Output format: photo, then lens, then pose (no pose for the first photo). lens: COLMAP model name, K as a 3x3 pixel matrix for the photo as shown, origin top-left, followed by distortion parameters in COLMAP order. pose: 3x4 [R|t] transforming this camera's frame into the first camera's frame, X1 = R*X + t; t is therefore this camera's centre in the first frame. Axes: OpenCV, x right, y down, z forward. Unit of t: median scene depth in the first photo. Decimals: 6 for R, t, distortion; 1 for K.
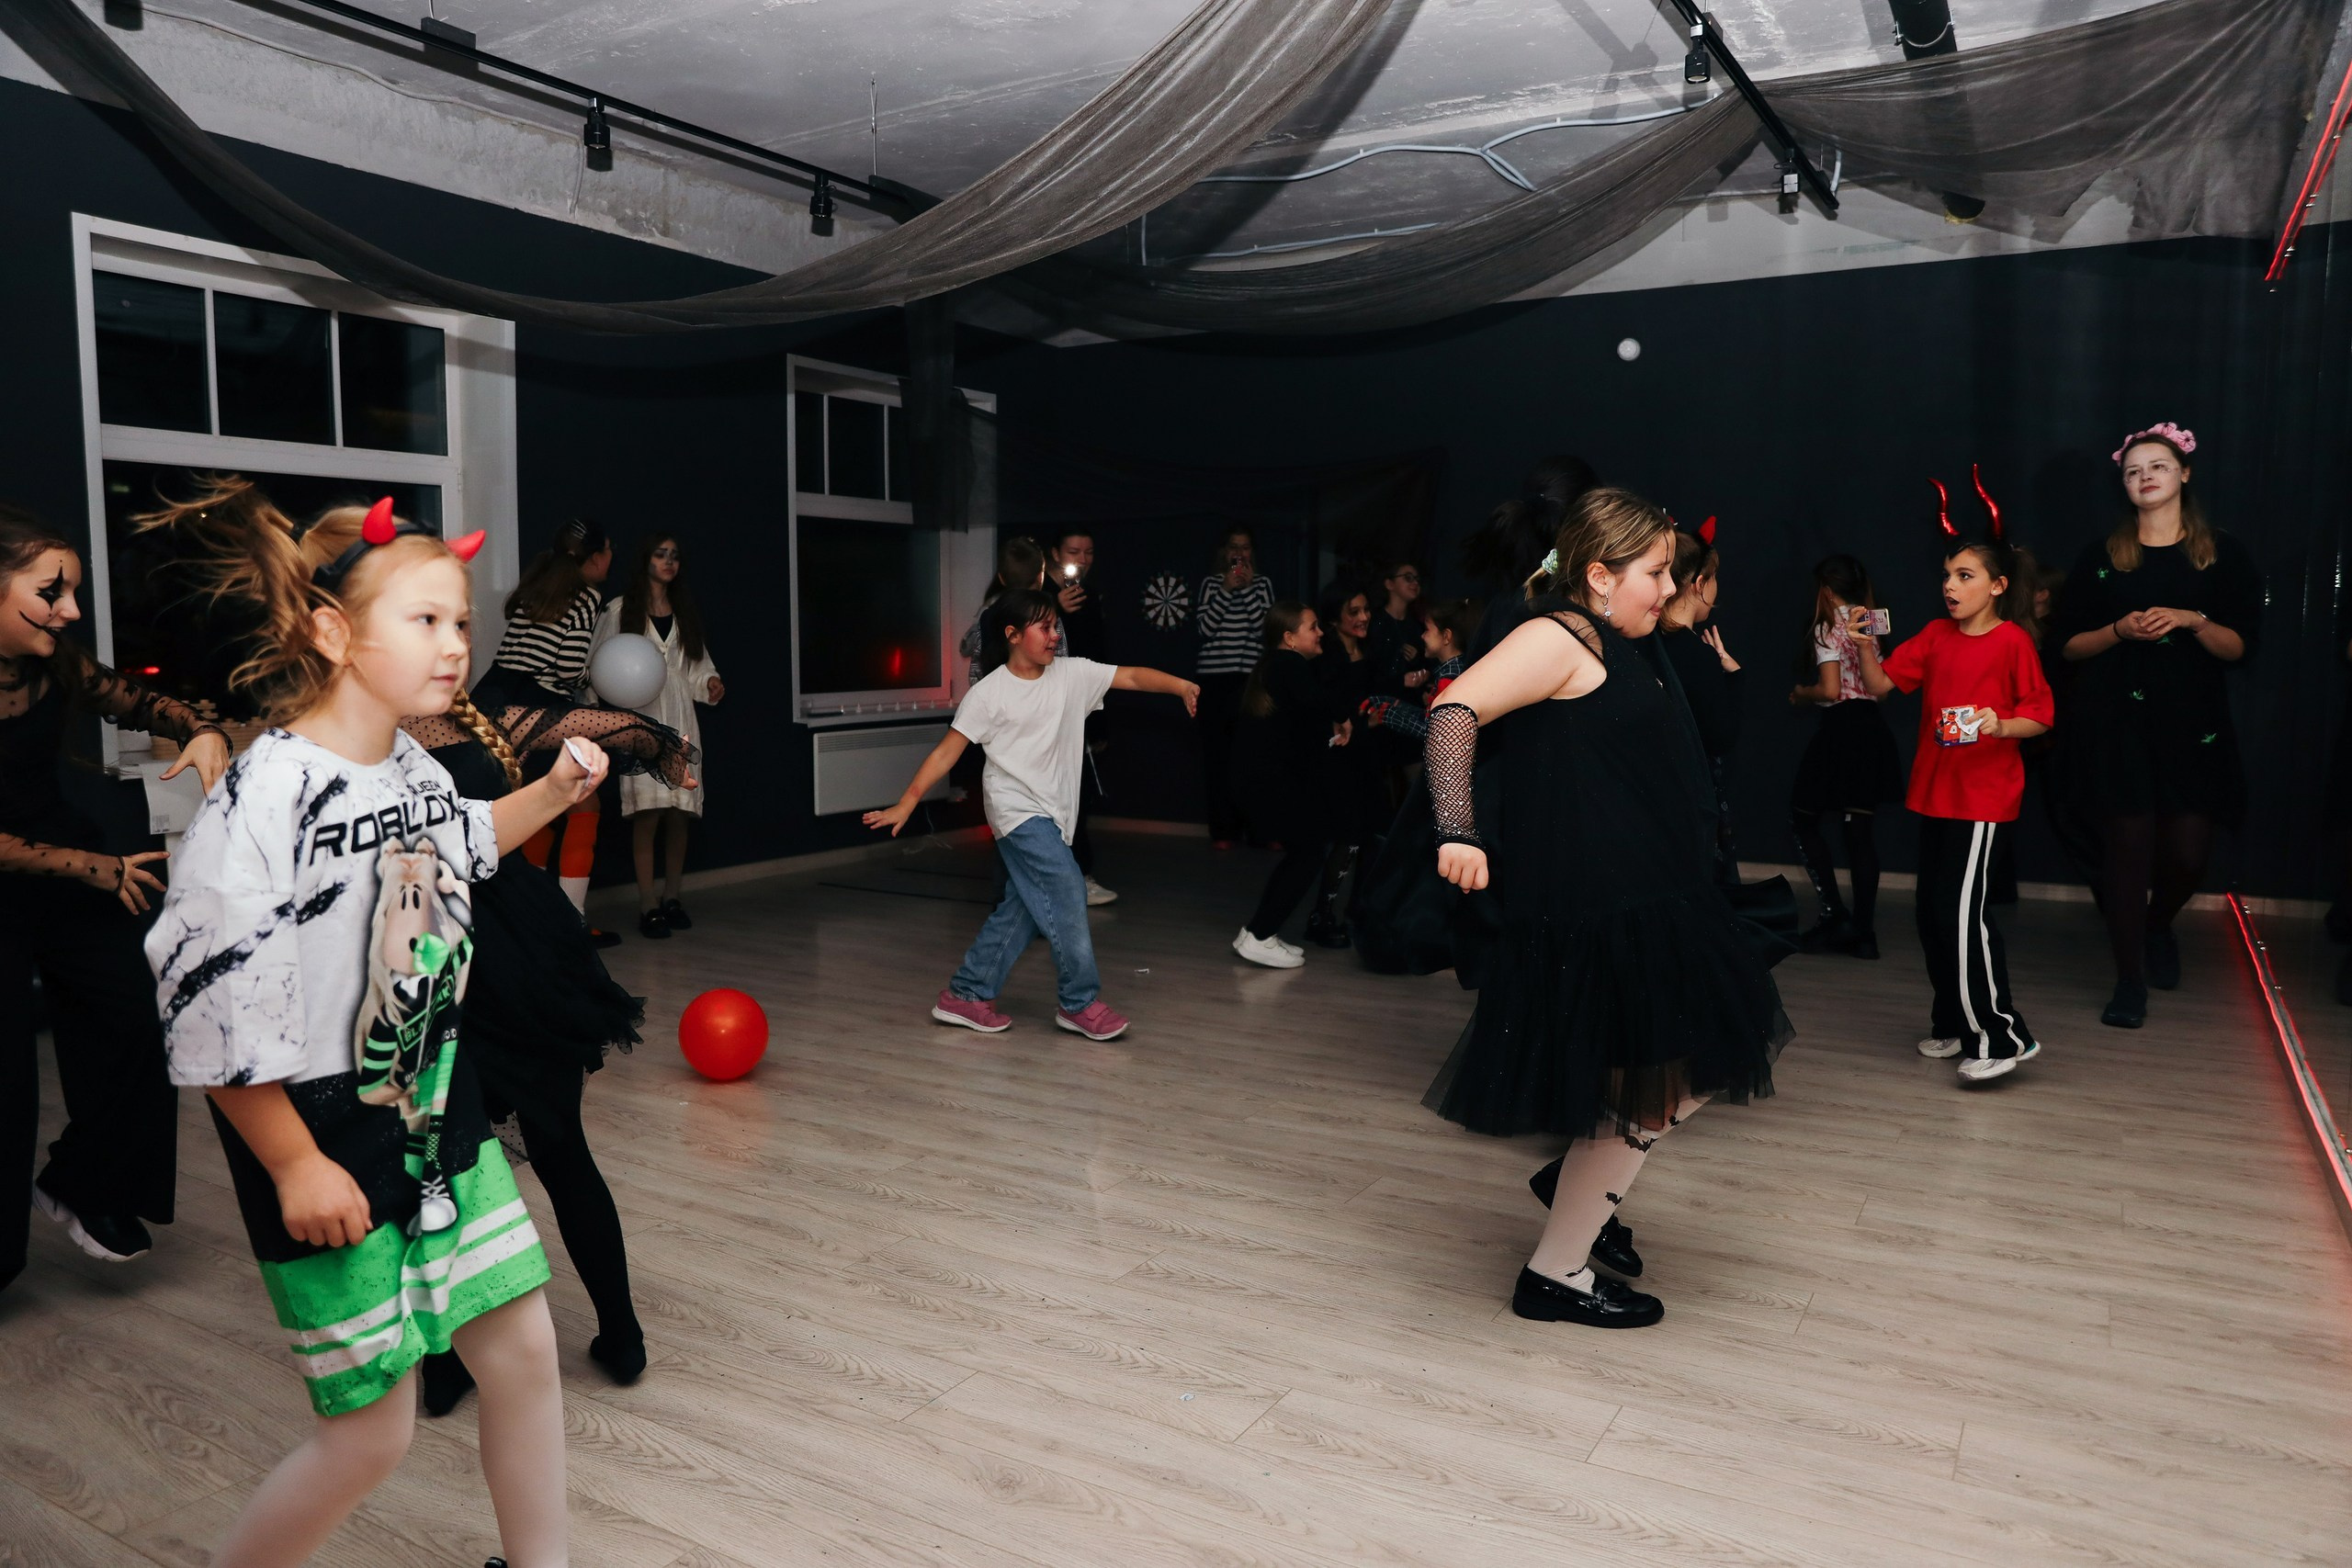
lens RADIAL K [[1600.0, 0, 1176.9], [0, 1600.0, 796.1], [0, 0, 1]] dist [-0.107600, 0.076497]
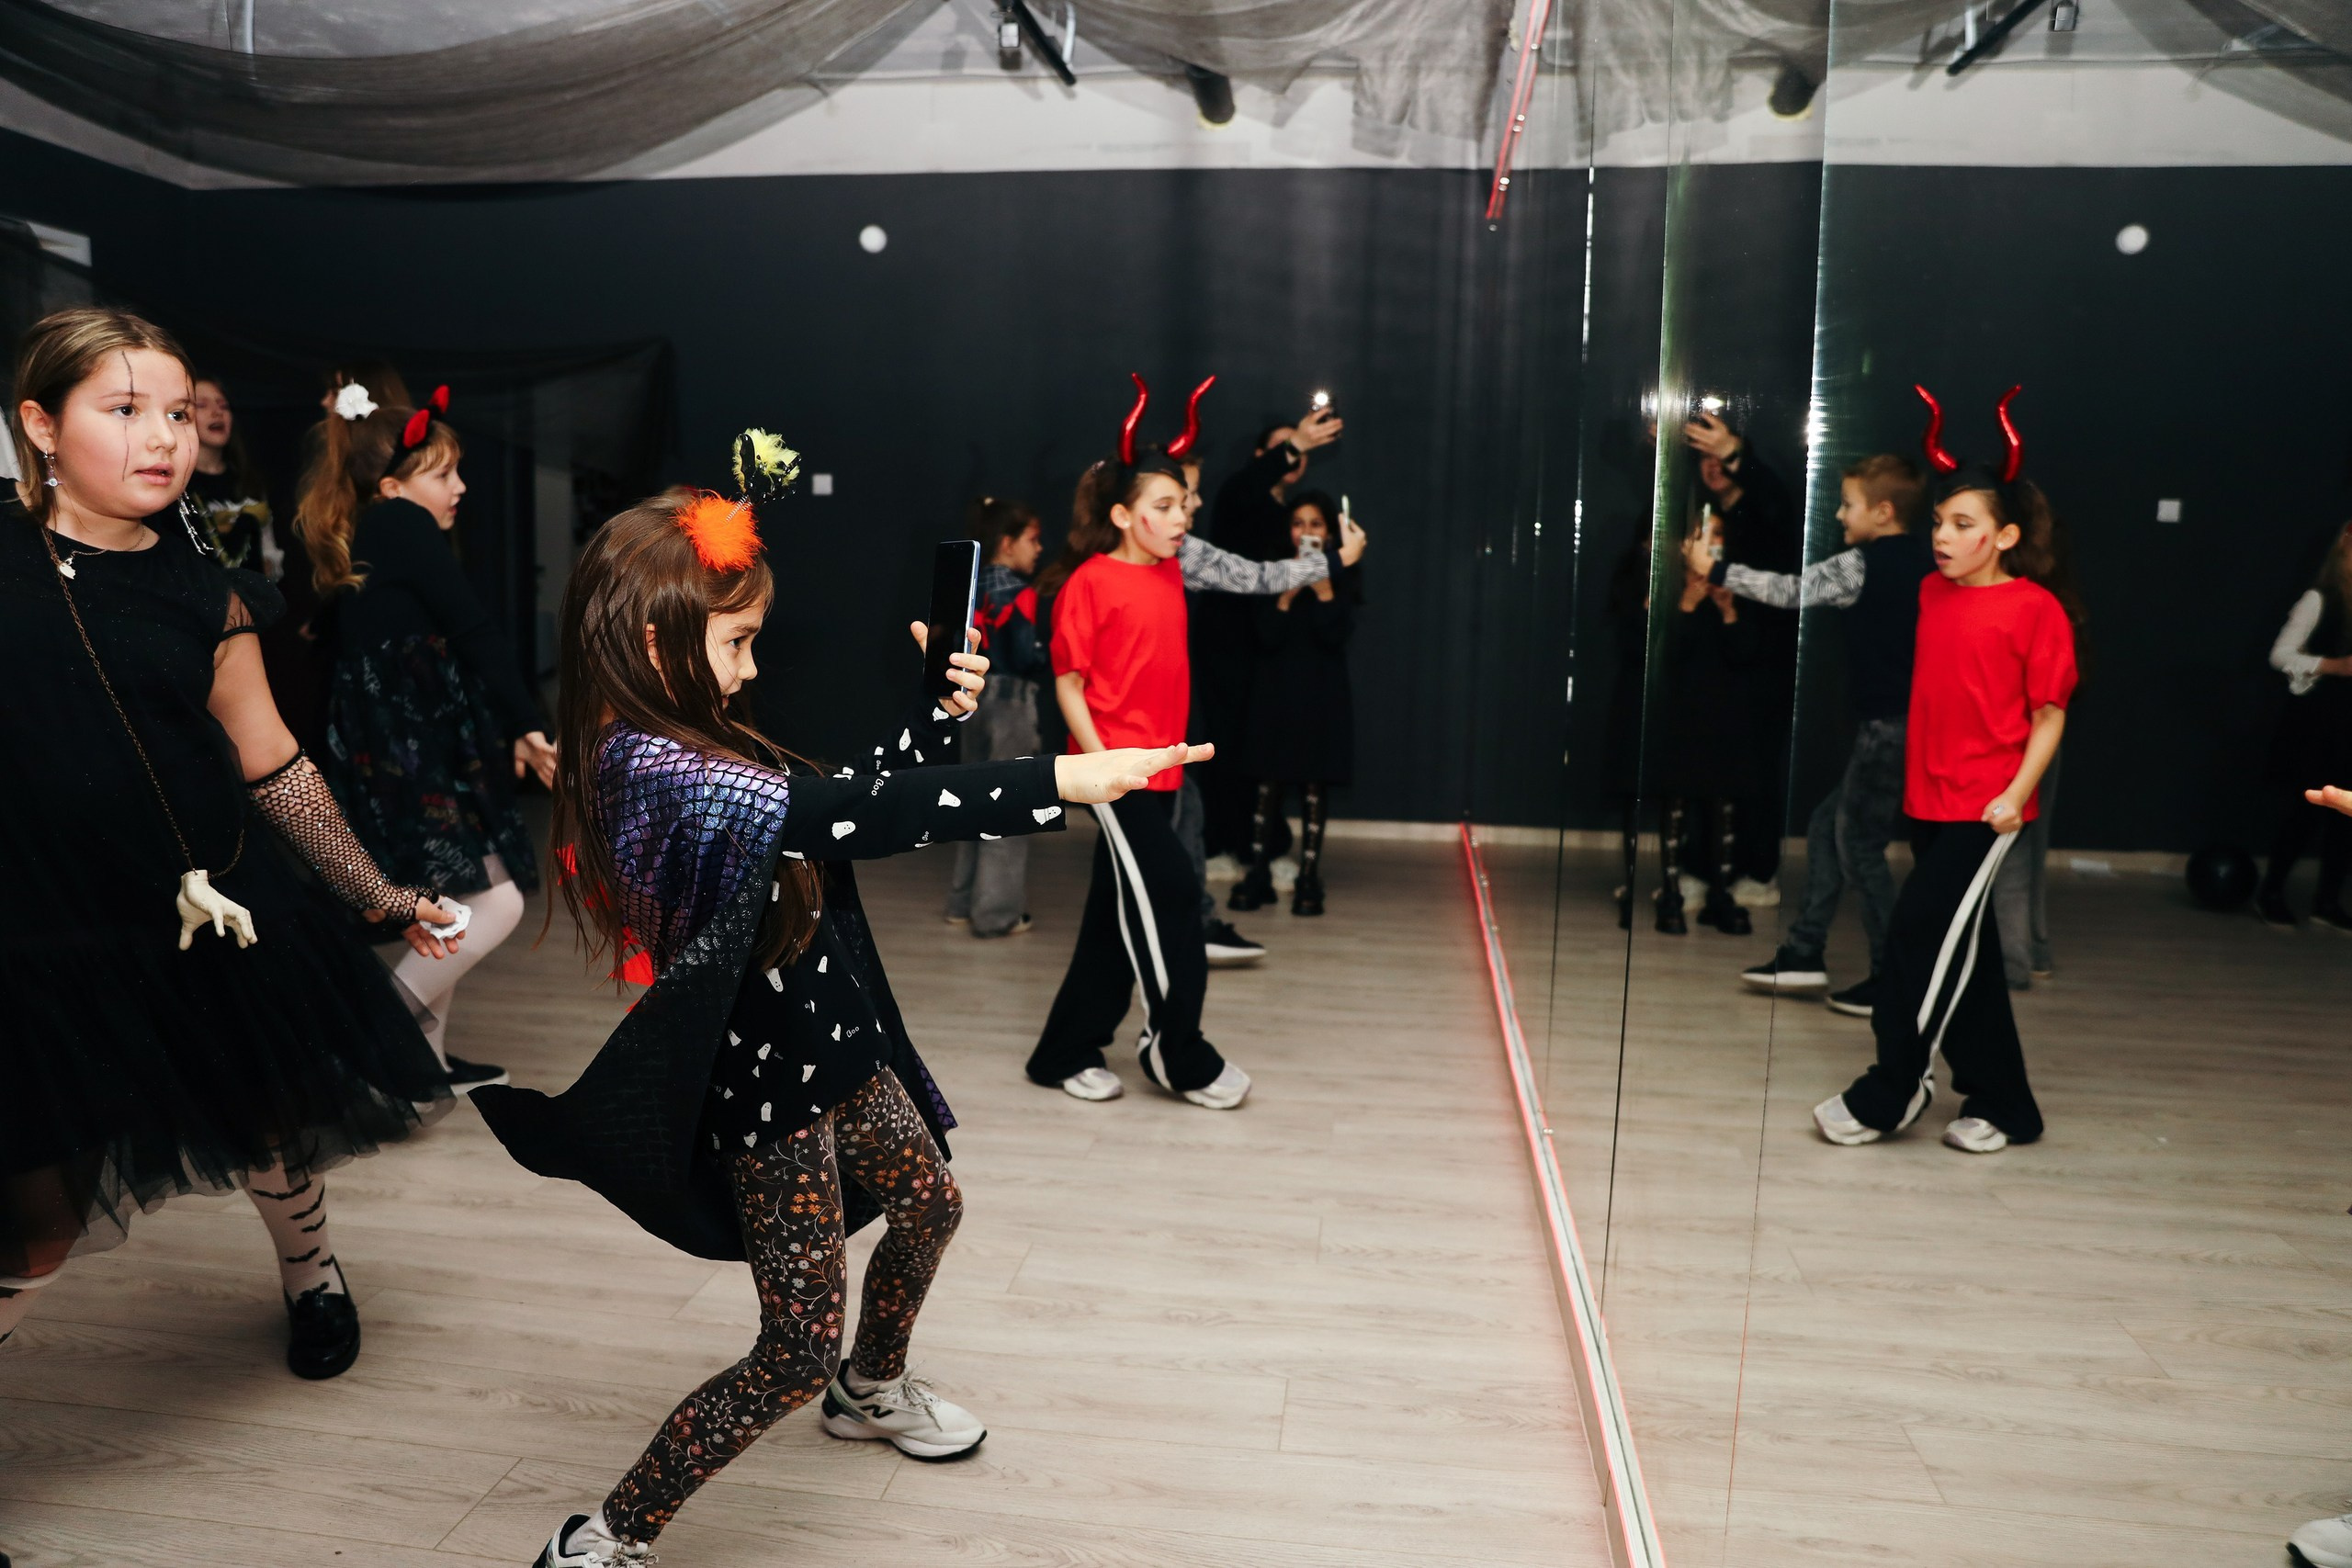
lens RADIAL K [[1600.0, 0, 1176.9], [0, 1600.0, 796.1], [0, 0, 1]] dist [-0.107600, 0.076497]
pose [[0.918412, -0.032525, 0.394287, 0.153212], [0.016225, 0.998873, 0.044604, -0.006215], [-0.395293, -0.034567, 0.917904, 0.182278]]
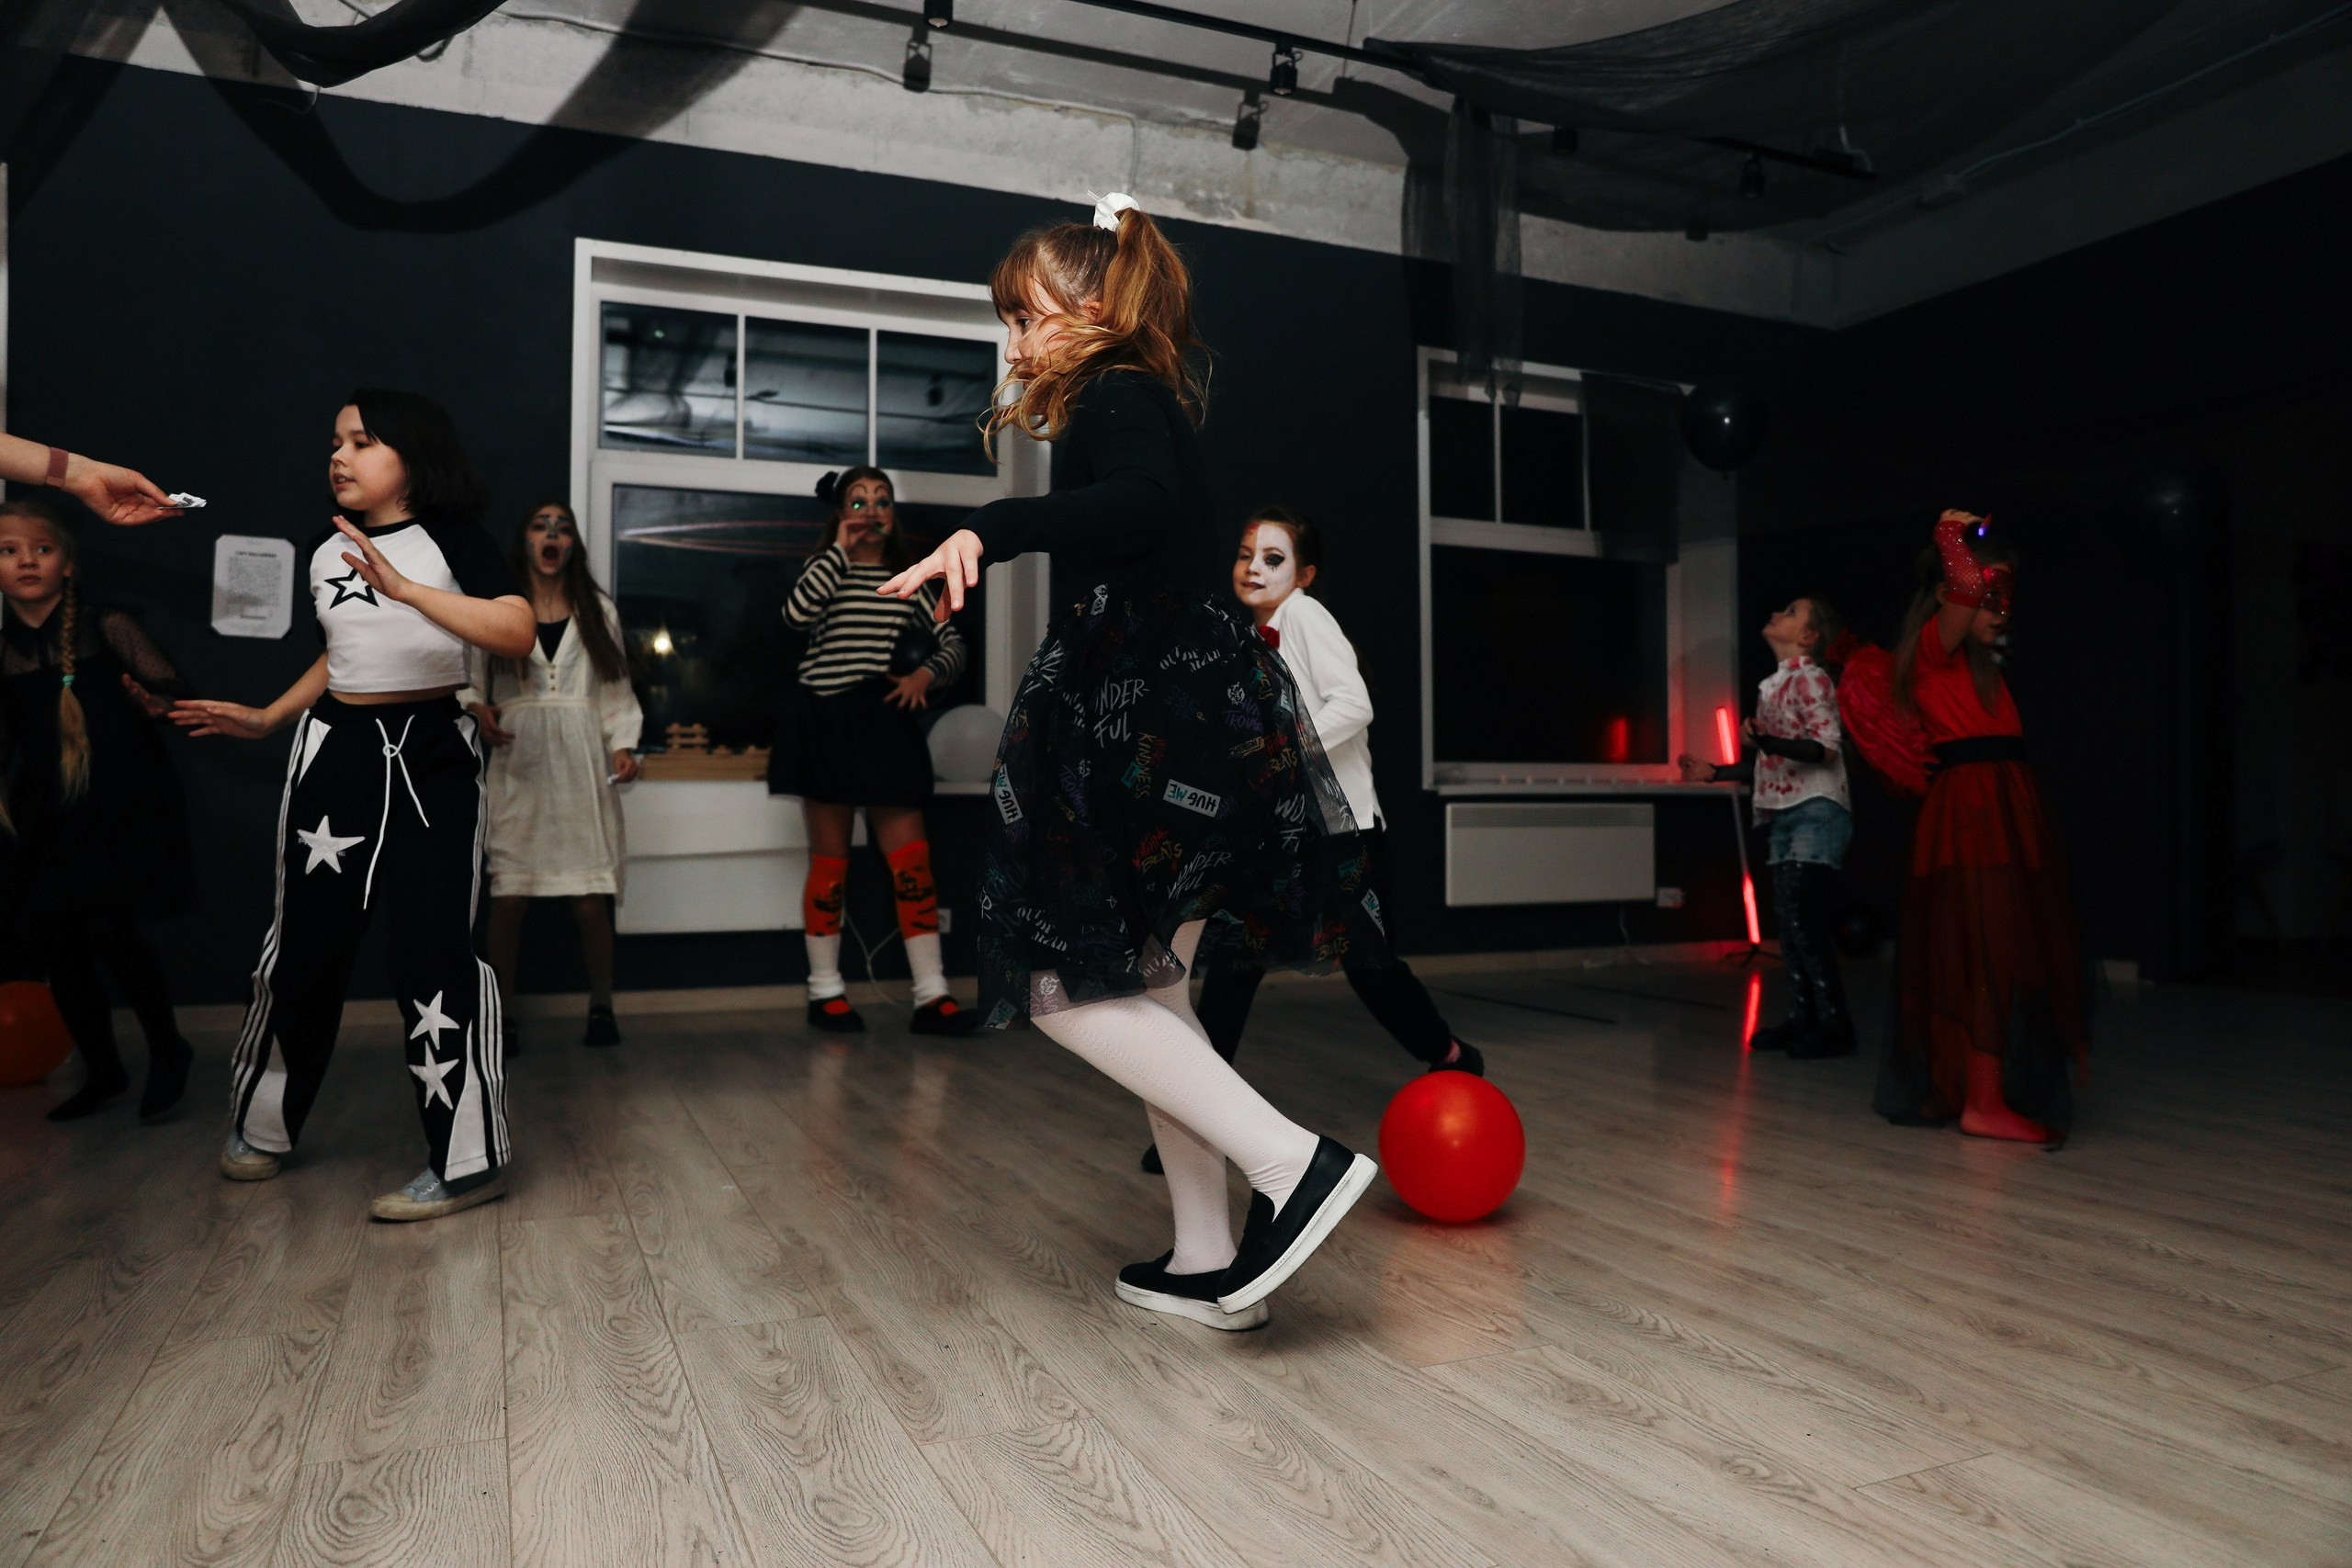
lens RADIAL K [[1600.0, 0, 1176.9], [0, 1600.0, 796.1], [0, 0, 1]] dist [-0.107600, 0.076497]
pose [[0.815367, -0.004928, -0.578923, 0.237696], [-0.056926, 0.994436, -0.088641, 0.067398], [0.576139, 0.105230, 0.810550, 0.489294]]
